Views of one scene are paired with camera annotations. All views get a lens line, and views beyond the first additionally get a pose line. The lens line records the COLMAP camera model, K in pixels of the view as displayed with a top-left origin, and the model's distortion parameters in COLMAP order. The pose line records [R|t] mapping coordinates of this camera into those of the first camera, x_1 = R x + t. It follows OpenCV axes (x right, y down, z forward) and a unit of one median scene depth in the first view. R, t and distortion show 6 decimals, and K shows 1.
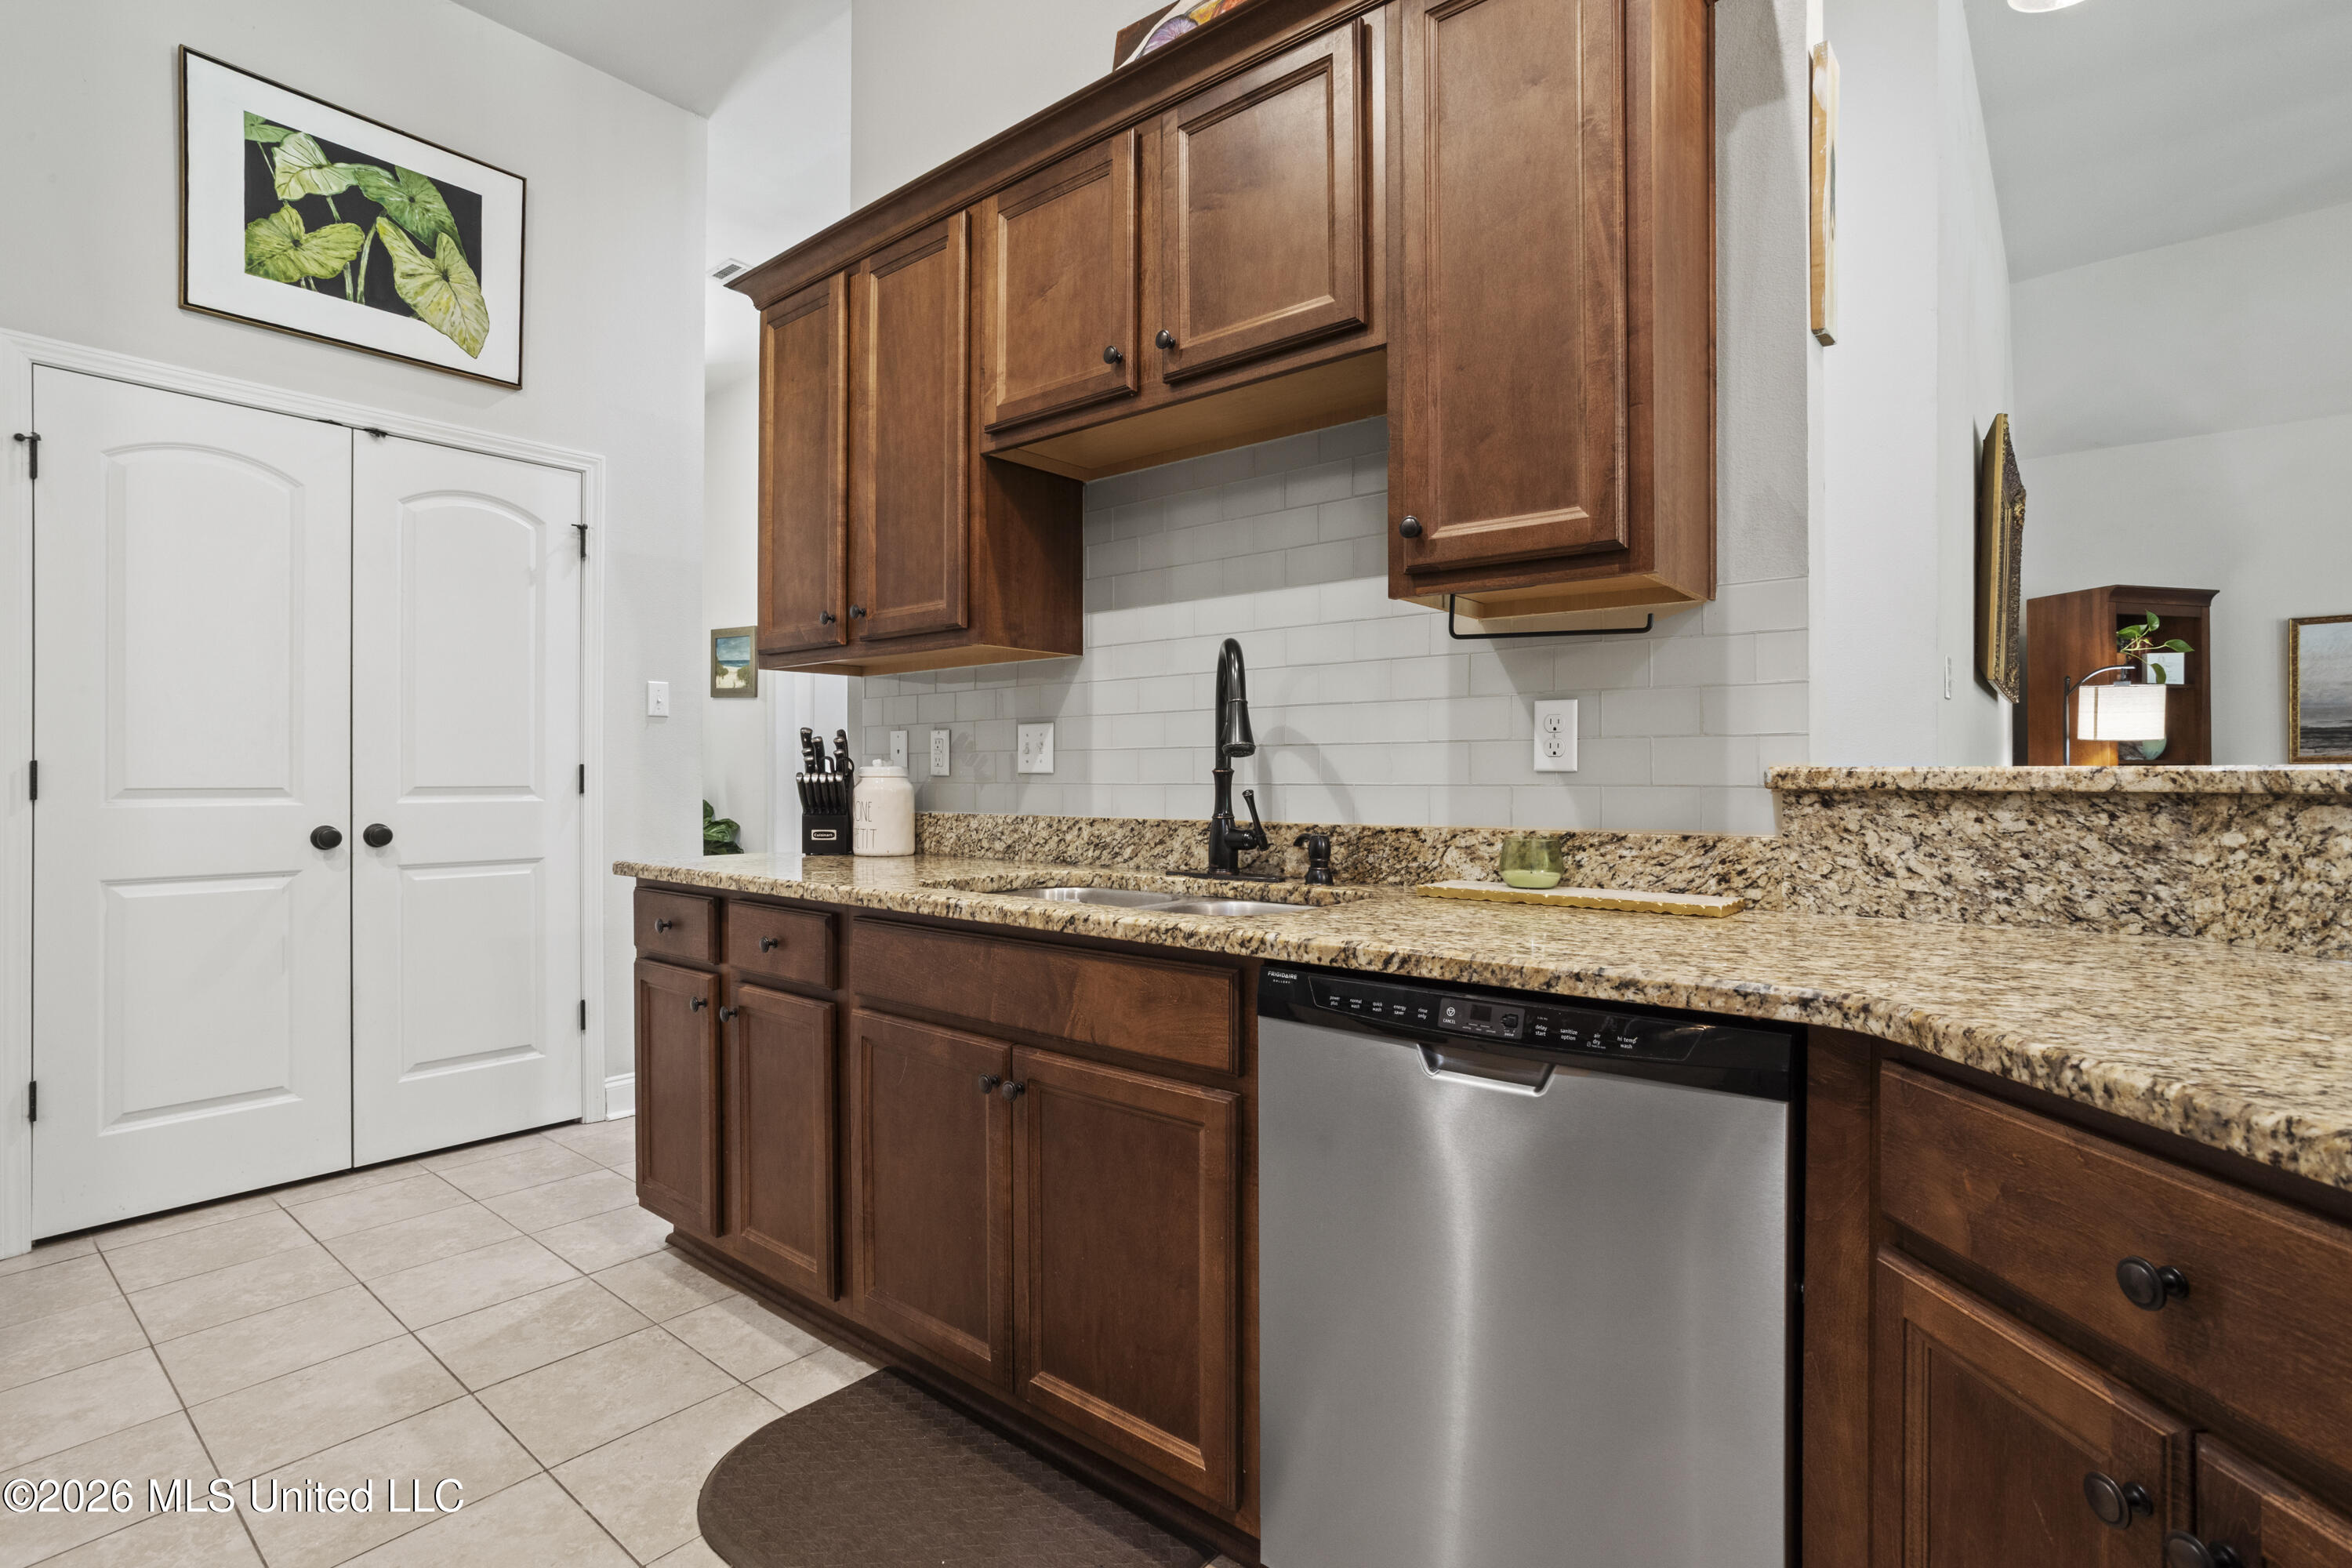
lens RADIAL K [[1127.3, 0, 1164.3], [0, 1127.3, 779.4], [0, 0, 1]] dist [-0.022422, 0.011591]
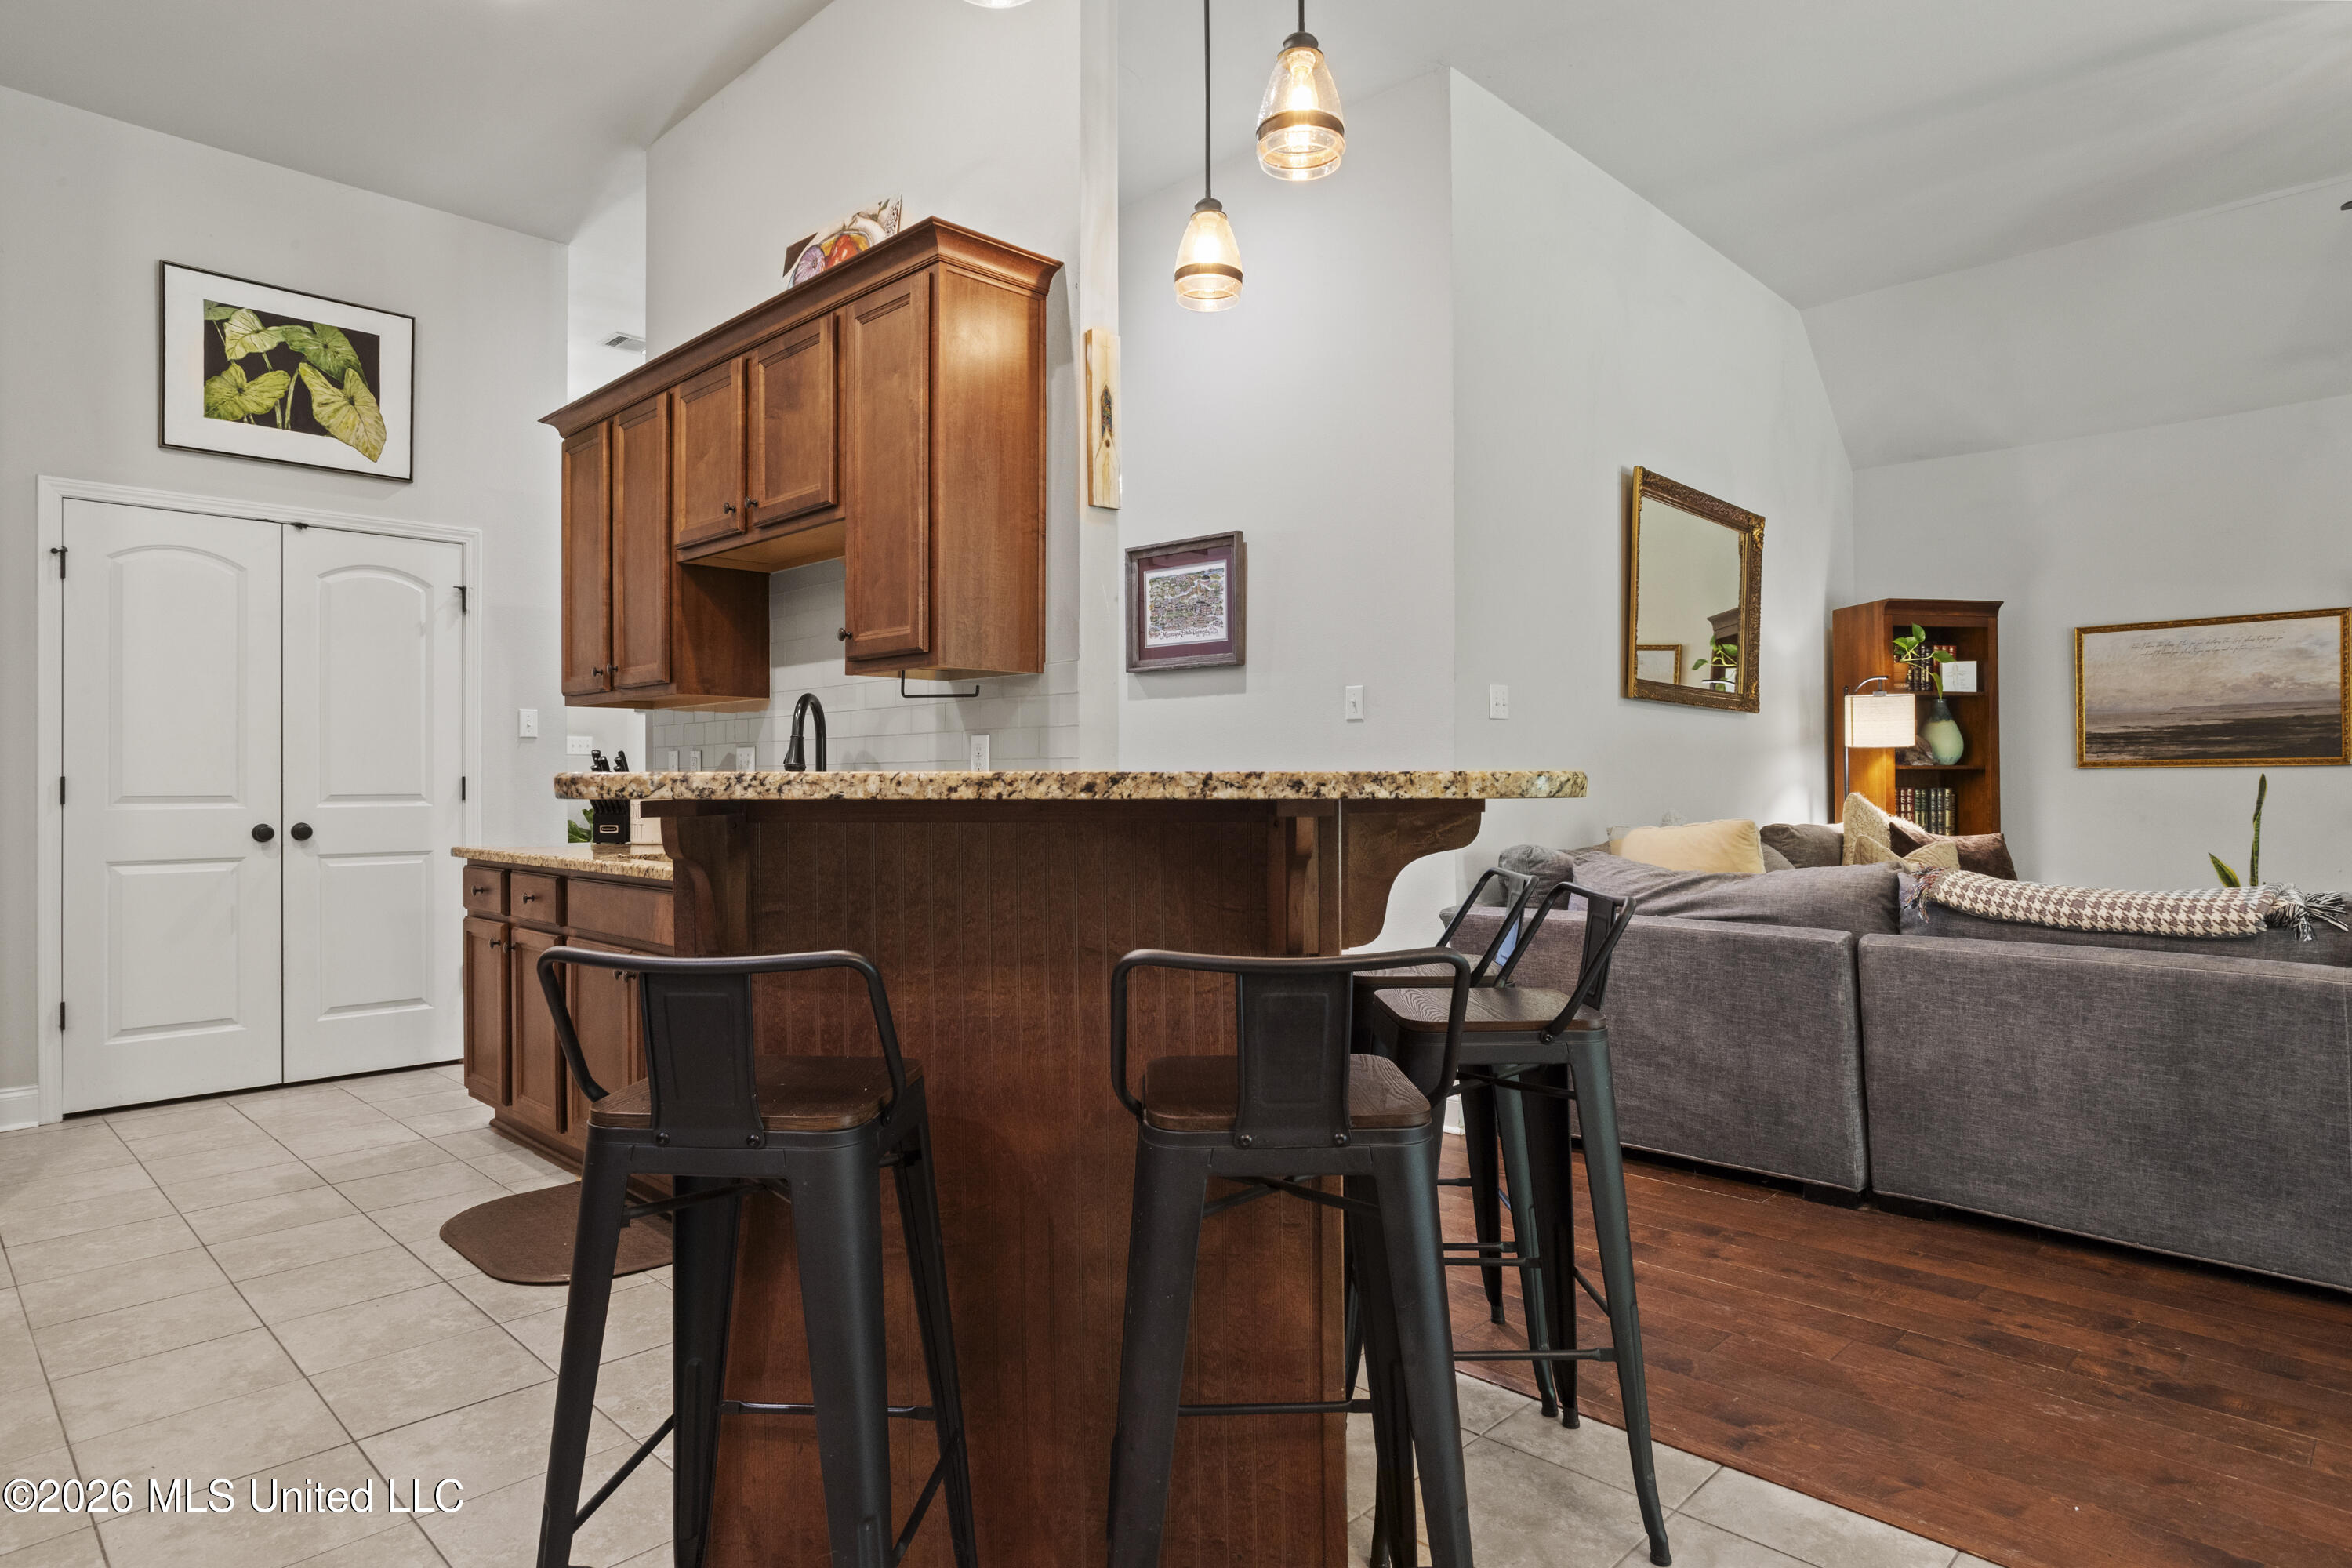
lens RADIAL K [[1375.0, 0, 1197.2], [0, 1375.0, 784.3], [0, 0, 1]] dist [-0.003644, -0.000661]
pose [[0.996369, -0.003972, -0.085049, 0.523664], [0.003649, 0.999986, -0.003950, 0.004735], [0.085063, 0.003625, 0.996369, -0.562998]]
